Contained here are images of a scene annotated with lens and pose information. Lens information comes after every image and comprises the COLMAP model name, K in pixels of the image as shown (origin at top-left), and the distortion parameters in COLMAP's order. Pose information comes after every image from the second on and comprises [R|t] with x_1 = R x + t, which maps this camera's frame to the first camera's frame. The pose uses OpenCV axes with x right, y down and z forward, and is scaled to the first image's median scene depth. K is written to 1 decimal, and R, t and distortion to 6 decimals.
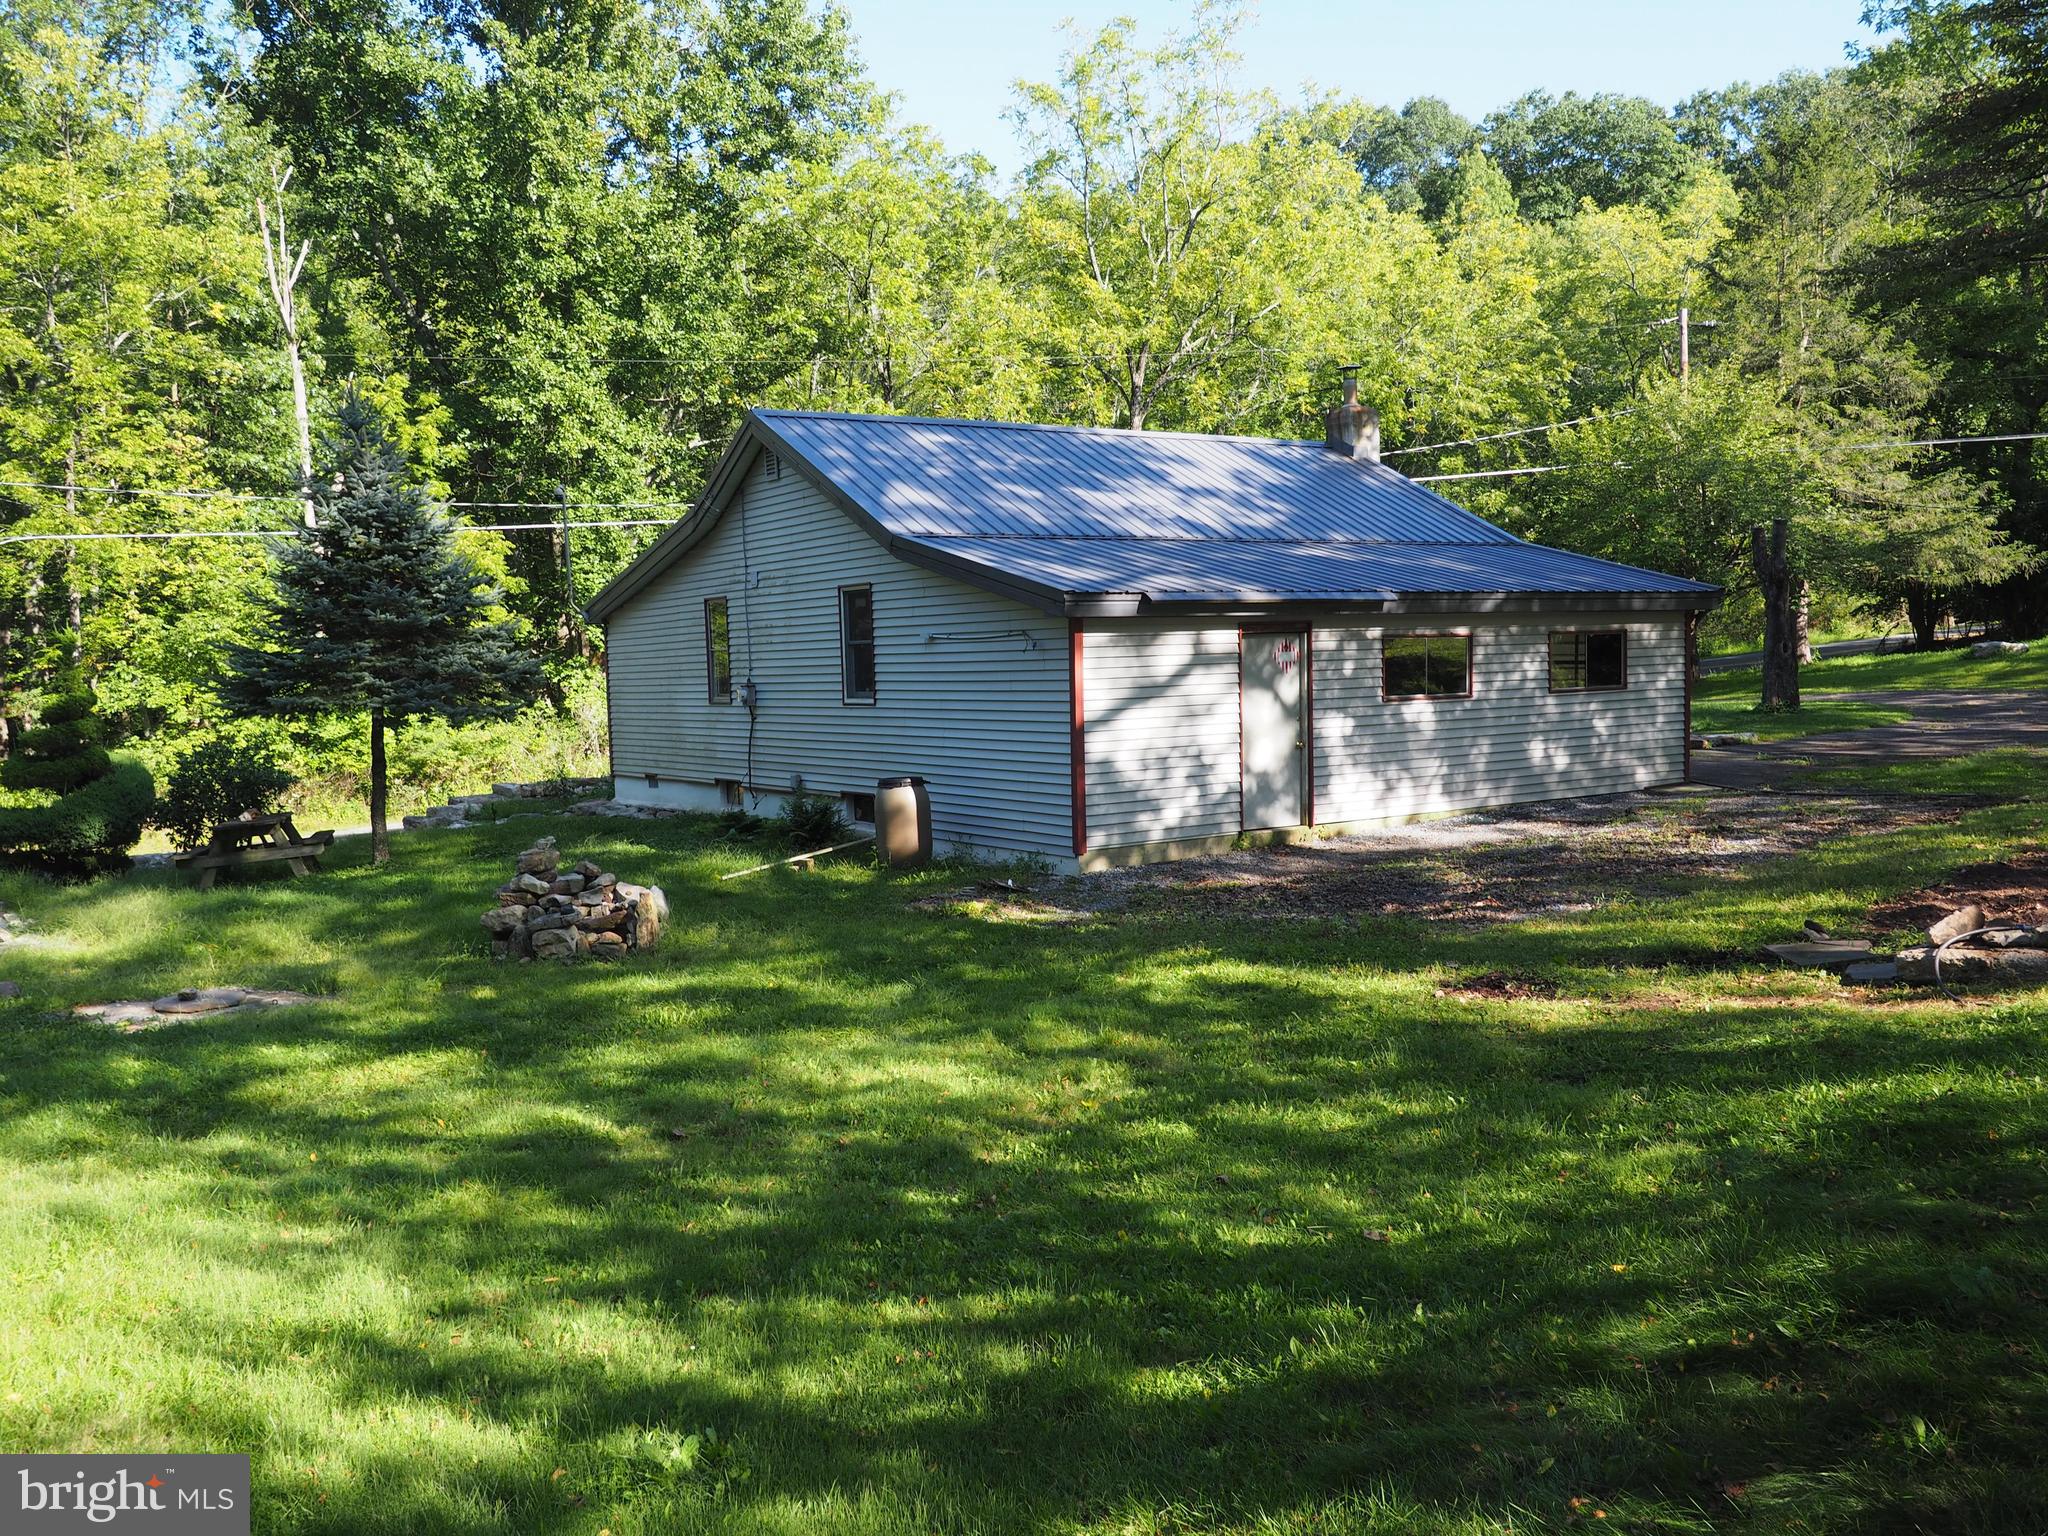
lens RADIAL K [[1768.1, 0, 1028.3], [0, 1768.1, 784.5], [0, 0, 1]] dist [0.005072, -0.016930]
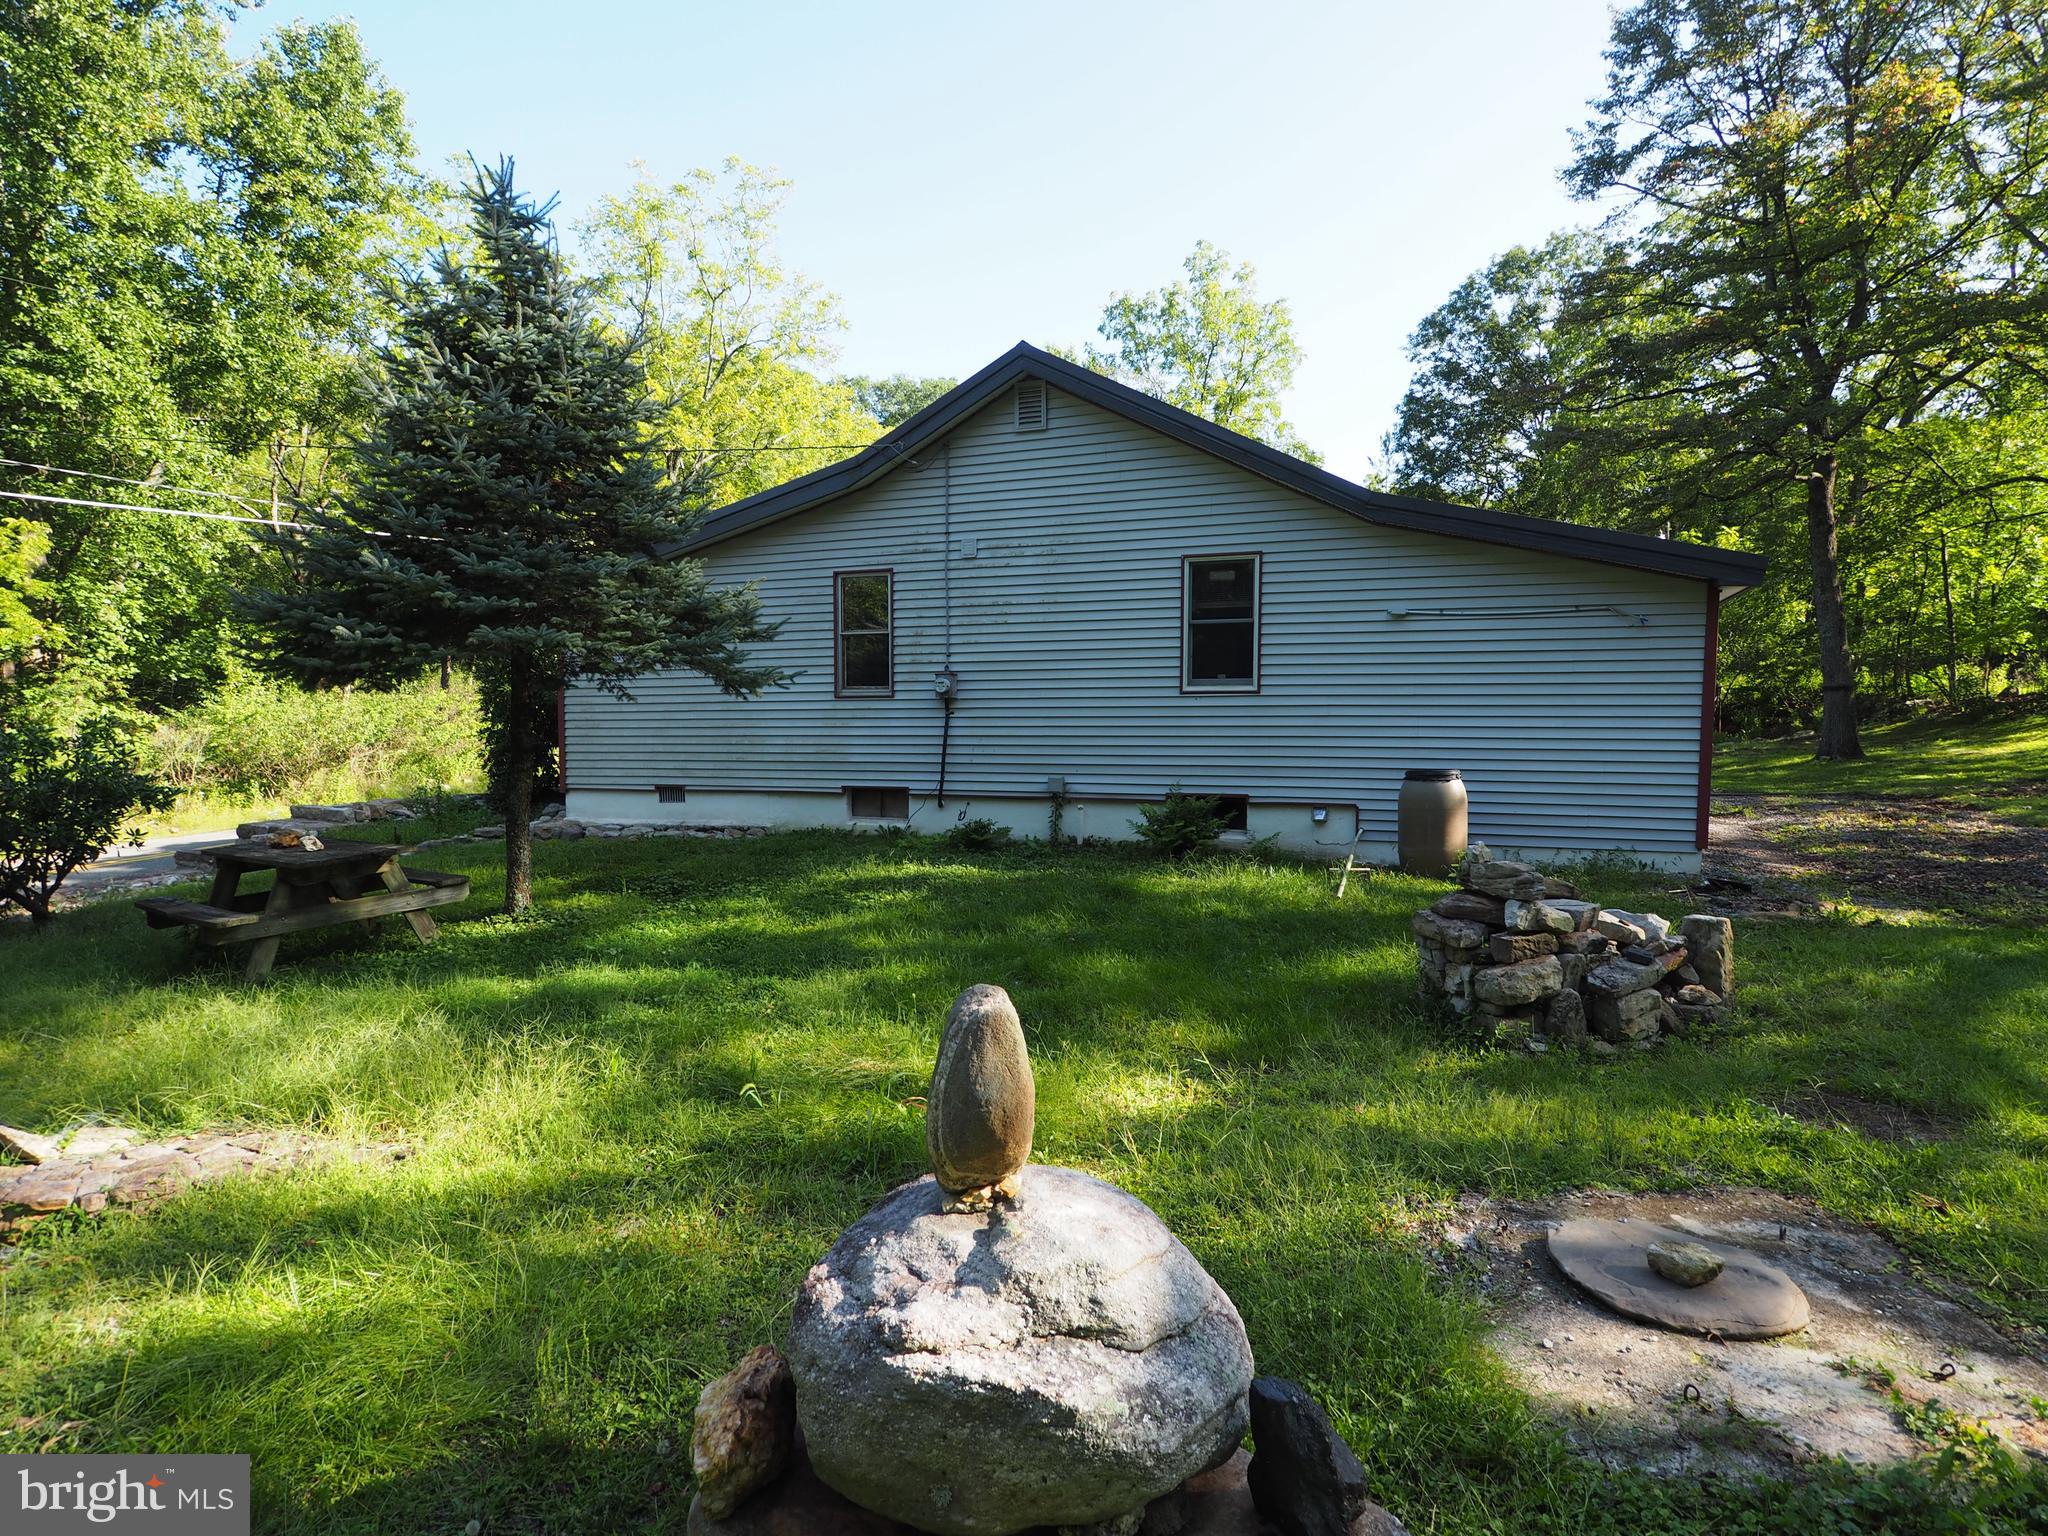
lens RADIAL K [[1164.4, 0, 978.8], [0, 1164.4, 759.8], [0, 0, 1]] dist [-0.006541, -0.000136]
pose [[0.817024, 0.022713, 0.576156, -0.306475], [0.012419, 0.998299, -0.056965, 0.011158], [-0.576470, 0.053697, 0.815352, 0.355781]]
